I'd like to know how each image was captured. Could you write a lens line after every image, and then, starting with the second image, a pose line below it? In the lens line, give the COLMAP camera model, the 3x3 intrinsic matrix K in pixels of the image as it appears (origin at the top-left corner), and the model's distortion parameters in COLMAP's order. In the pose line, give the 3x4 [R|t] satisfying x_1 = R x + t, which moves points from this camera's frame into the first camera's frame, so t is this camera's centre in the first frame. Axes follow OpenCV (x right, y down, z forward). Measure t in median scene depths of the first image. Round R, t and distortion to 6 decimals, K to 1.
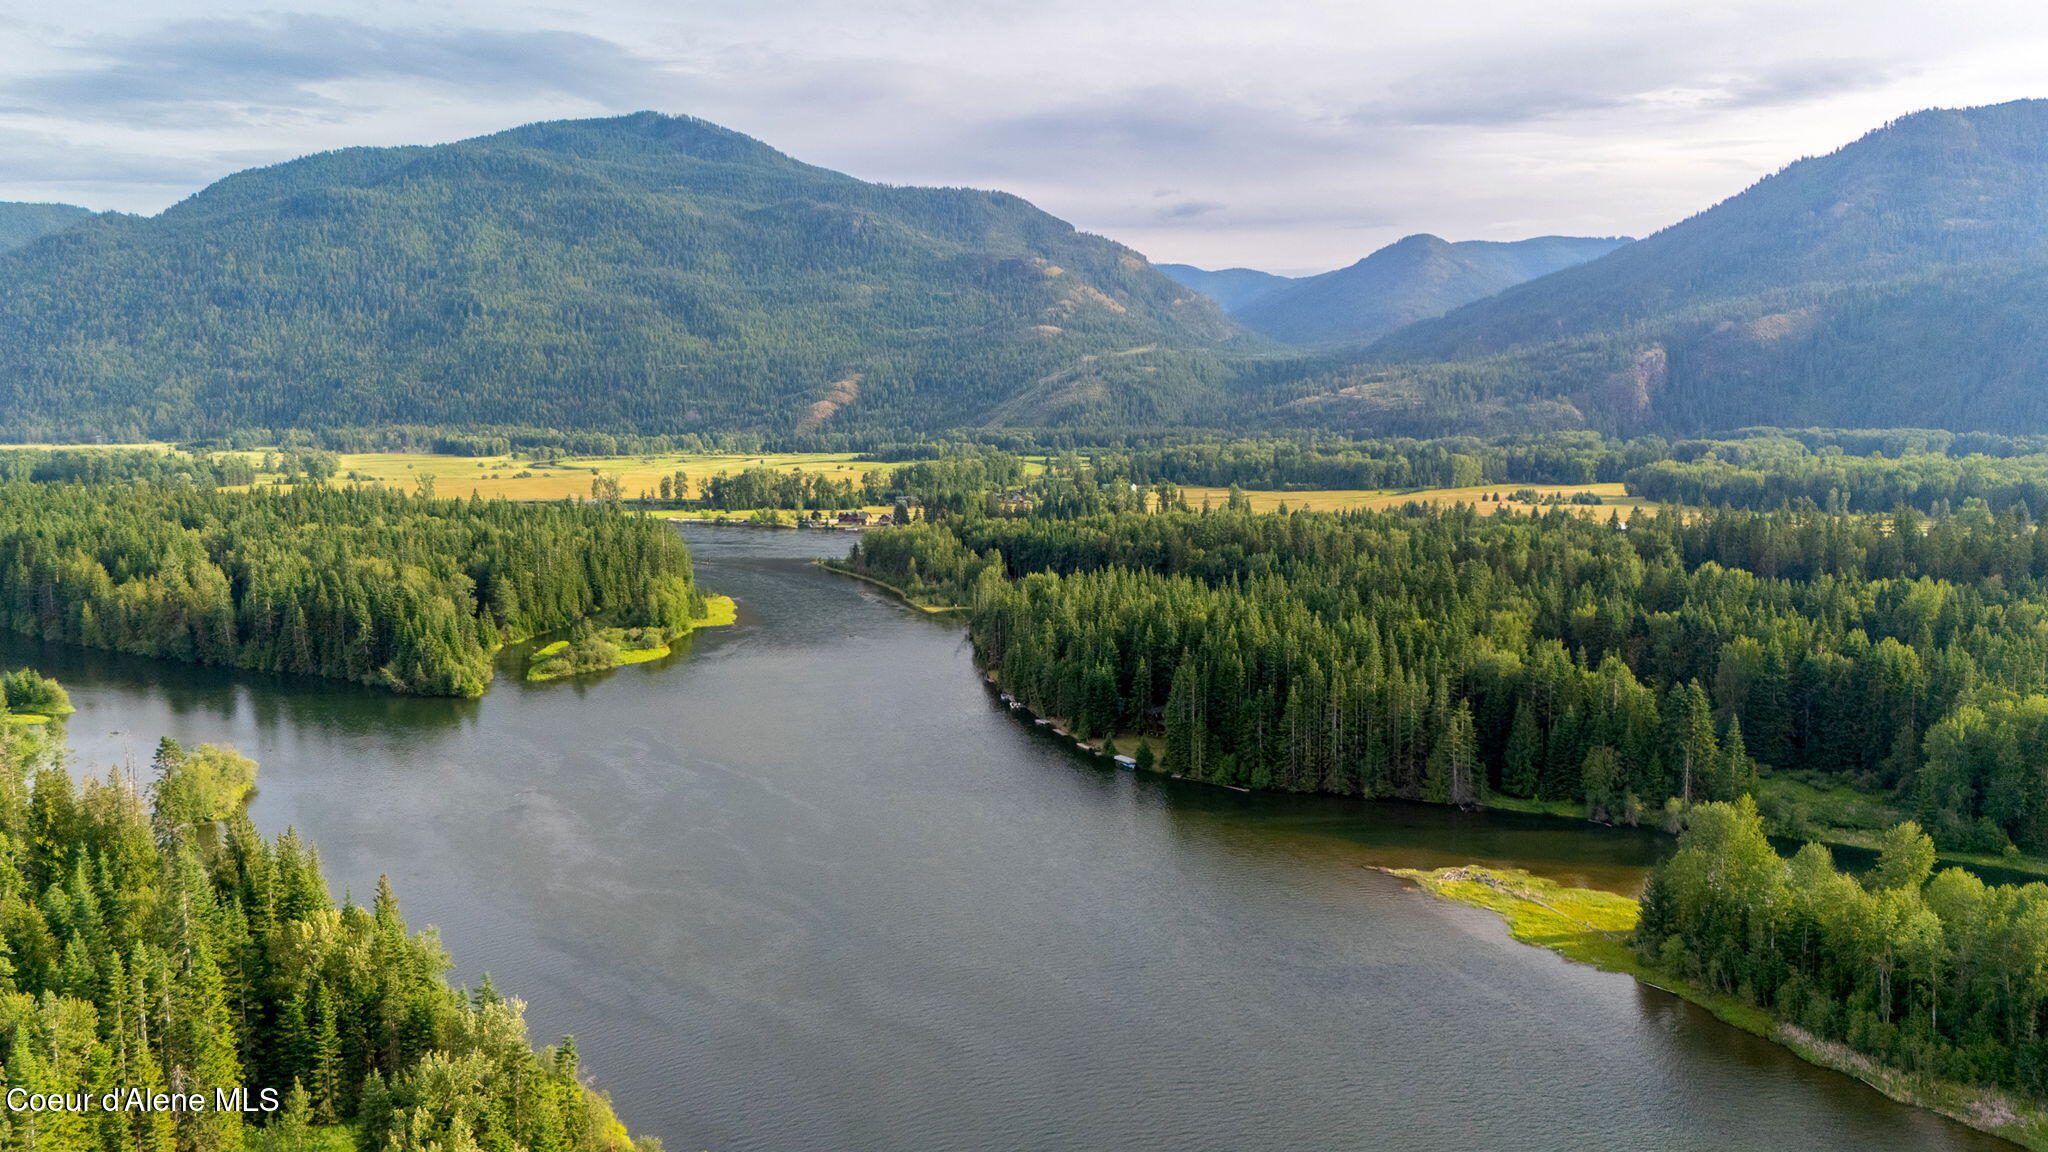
lens RADIAL K [[1591.3, 0, 990.3], [0, 1591.3, 580.5], [0, 0, 1]] dist [0.106558, -0.128681]
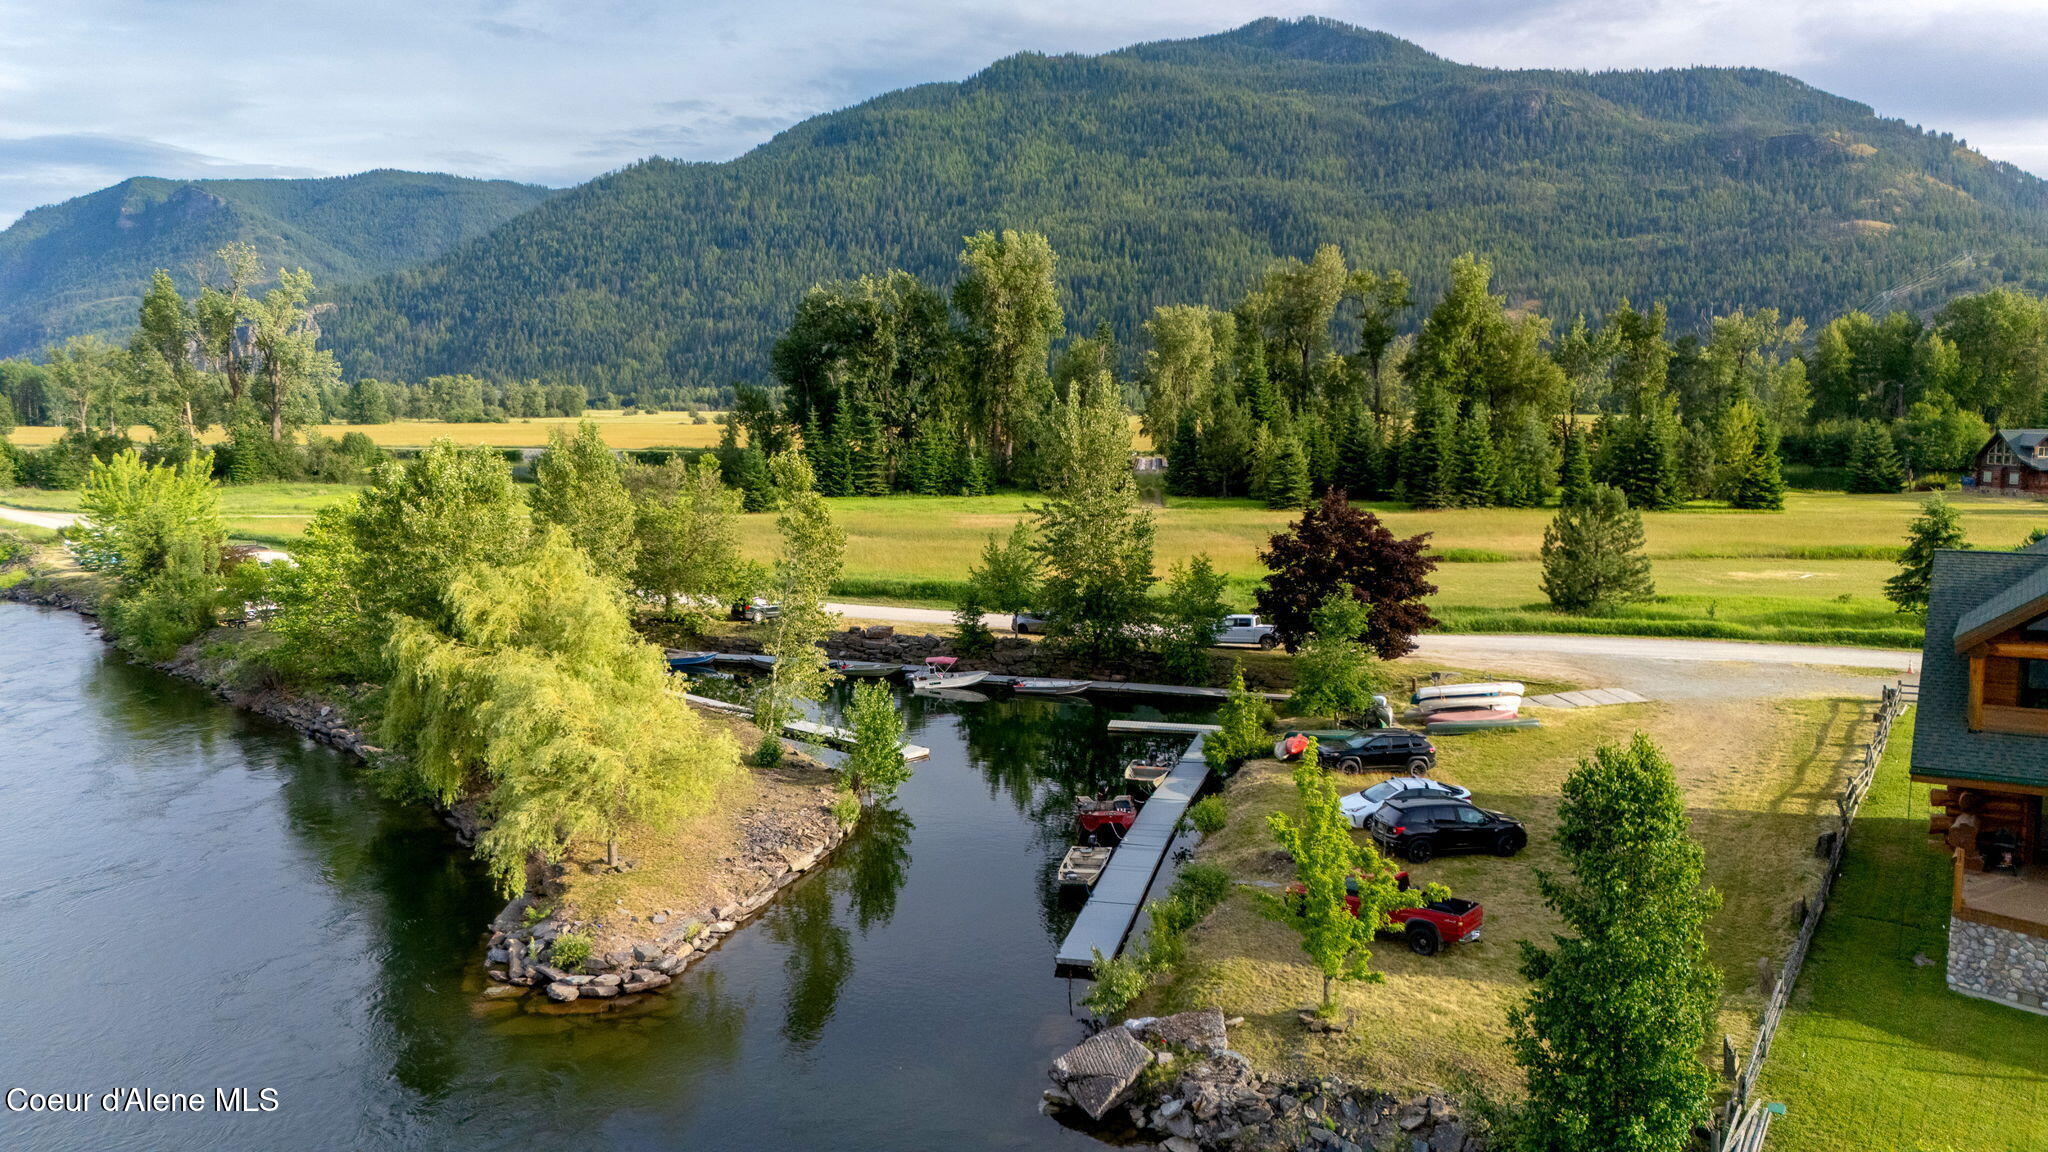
lens RADIAL K [[1499.6, 0, 1024.0], [0, 1499.6, 576.0], [0, 0, 1]] dist [0.139798, -0.220786]
pose [[0.926332, 0.045589, -0.373940, -0.036454], [-0.046660, 0.998892, 0.006192, -0.014367], [0.373808, 0.011712, 0.927432, 0.346891]]
